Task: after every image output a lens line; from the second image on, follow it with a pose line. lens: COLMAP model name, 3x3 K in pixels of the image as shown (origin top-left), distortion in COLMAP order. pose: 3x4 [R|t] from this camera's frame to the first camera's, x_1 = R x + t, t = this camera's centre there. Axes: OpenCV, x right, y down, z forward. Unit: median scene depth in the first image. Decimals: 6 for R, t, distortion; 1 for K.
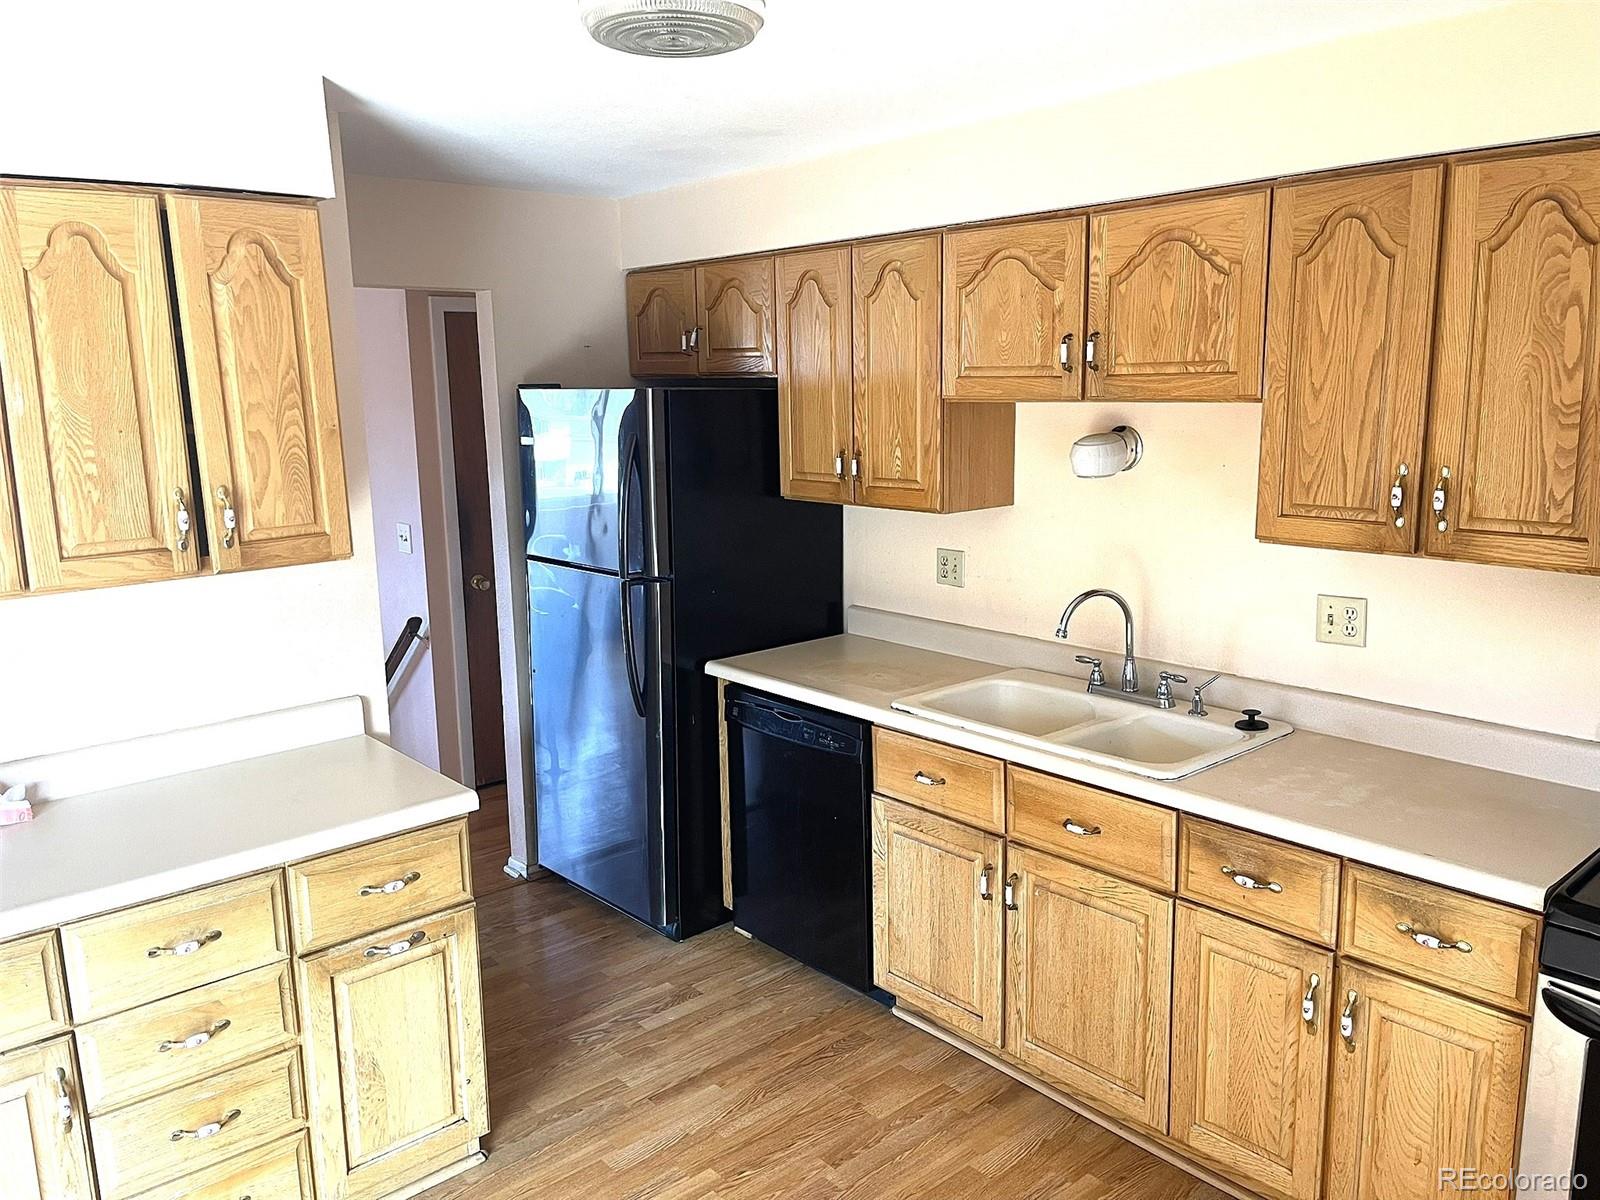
lens RADIAL K [[1209.6, 0, 791.6], [0, 1209.6, 593.8], [0, 0, 1]] dist [0.060875, -0.075601]
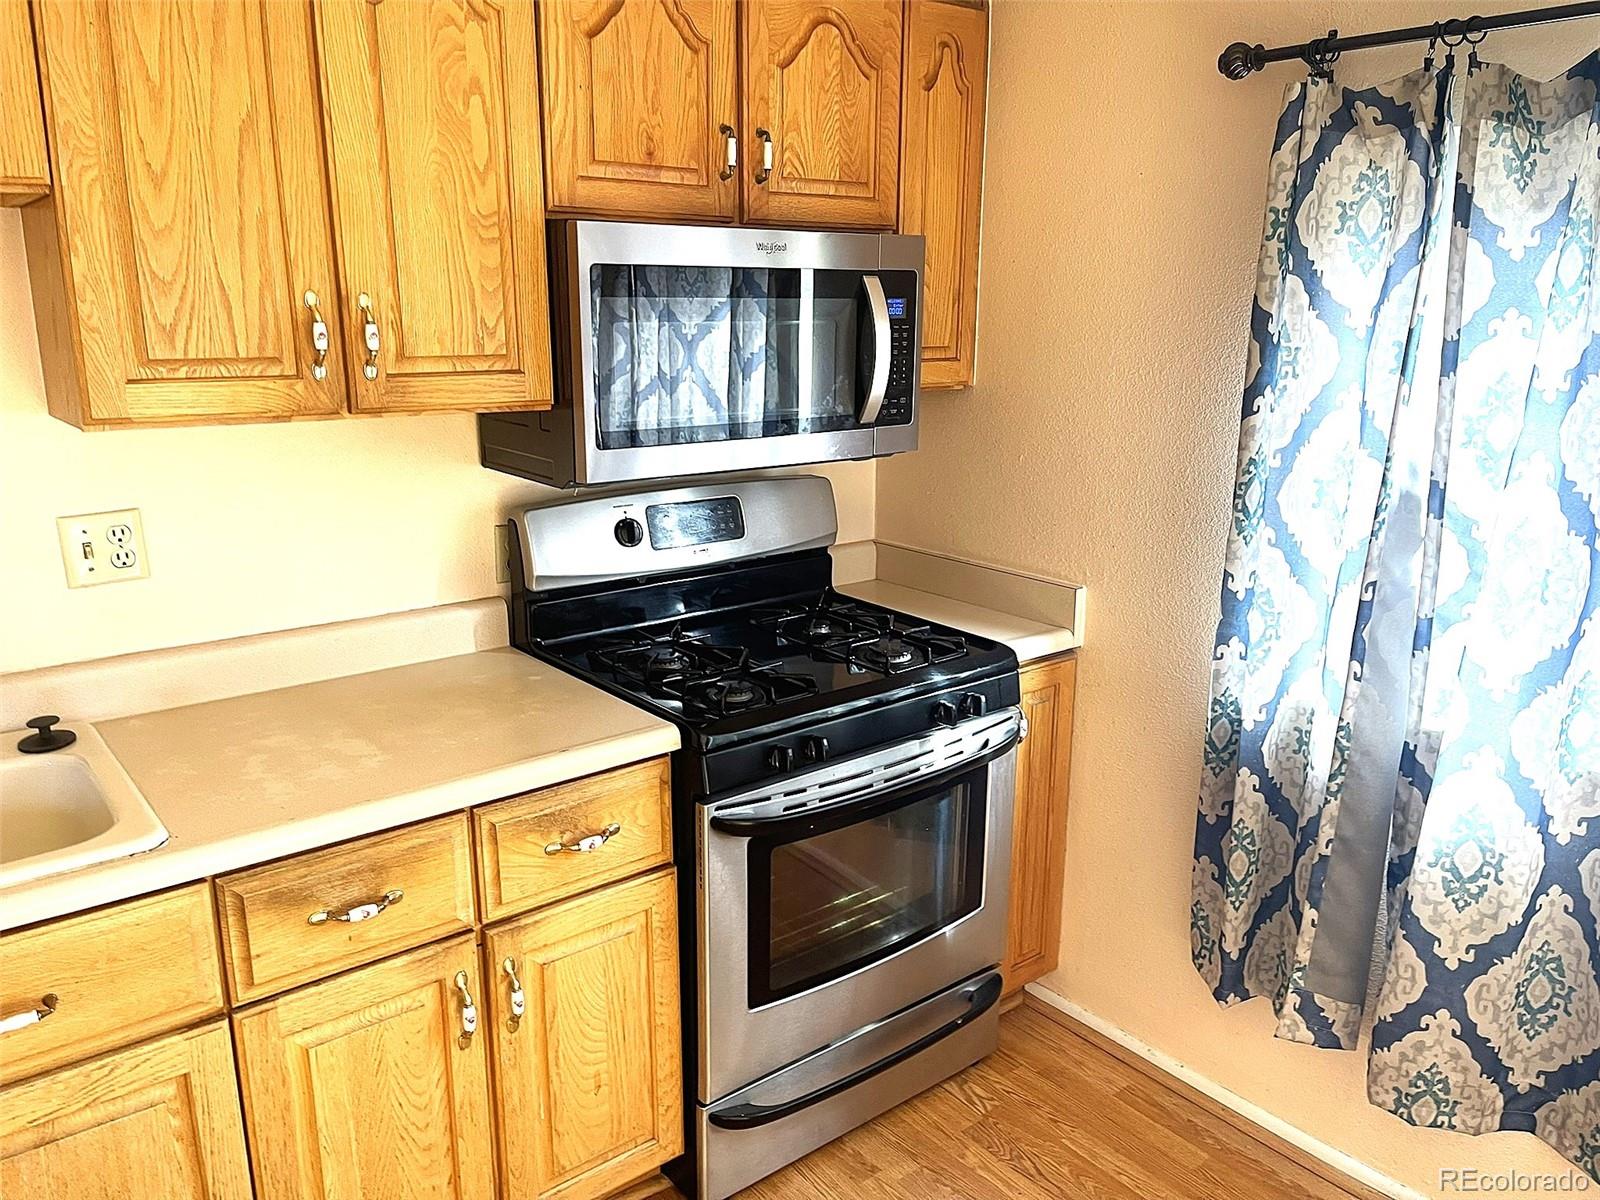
lens RADIAL K [[1209.6, 0, 796.6], [0, 1209.6, 613.6], [0, 0, 1]] dist [0.060875, -0.075601]
pose [[0.038337, -0.230762, 0.972255, -0.215353], [0.172612, 0.959873, 0.221017, -0.028630], [-0.984244, 0.159350, 0.076631, 0.613055]]
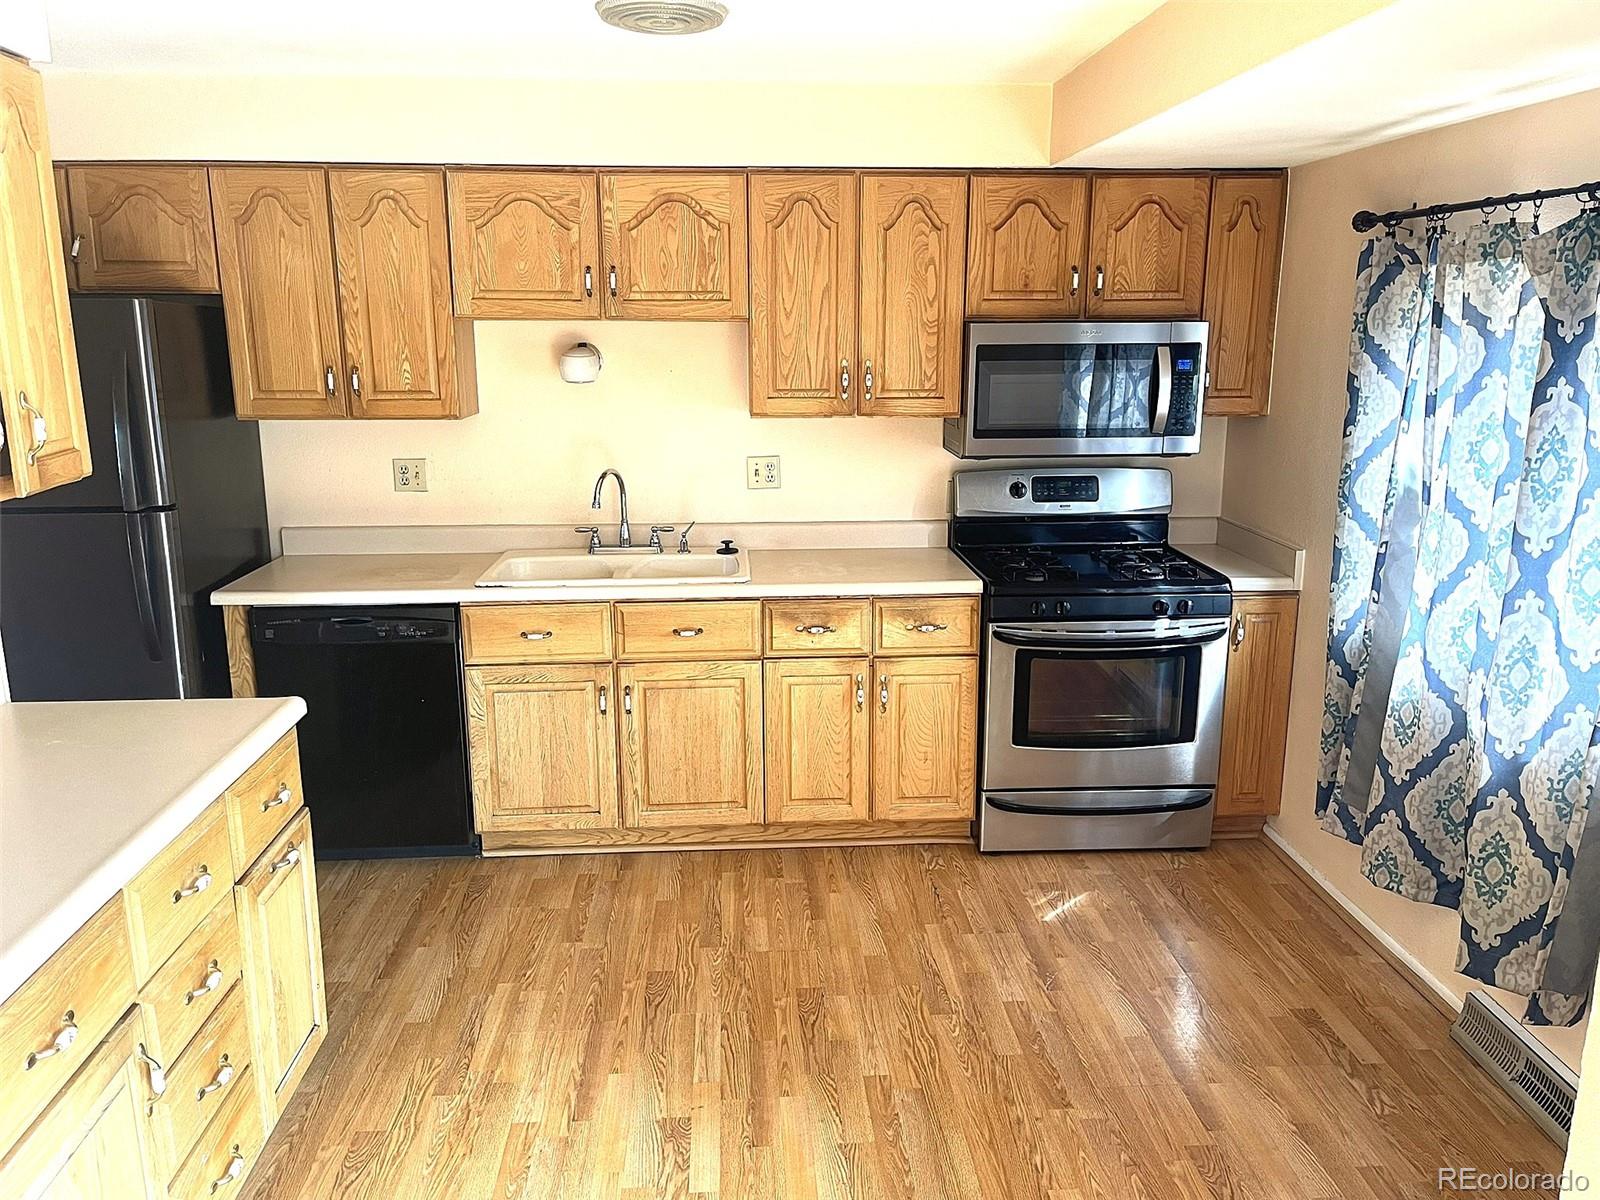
lens RADIAL K [[1209.6, 0, 801.0], [0, 1209.6, 606.7], [0, 0, 1]] dist [0.060875, -0.075601]
pose [[0.605718, -0.163299, 0.778742, -0.753856], [0.130294, 0.985859, 0.105386, 0.036458], [-0.784939, 0.037632, 0.618429, 0.052055]]
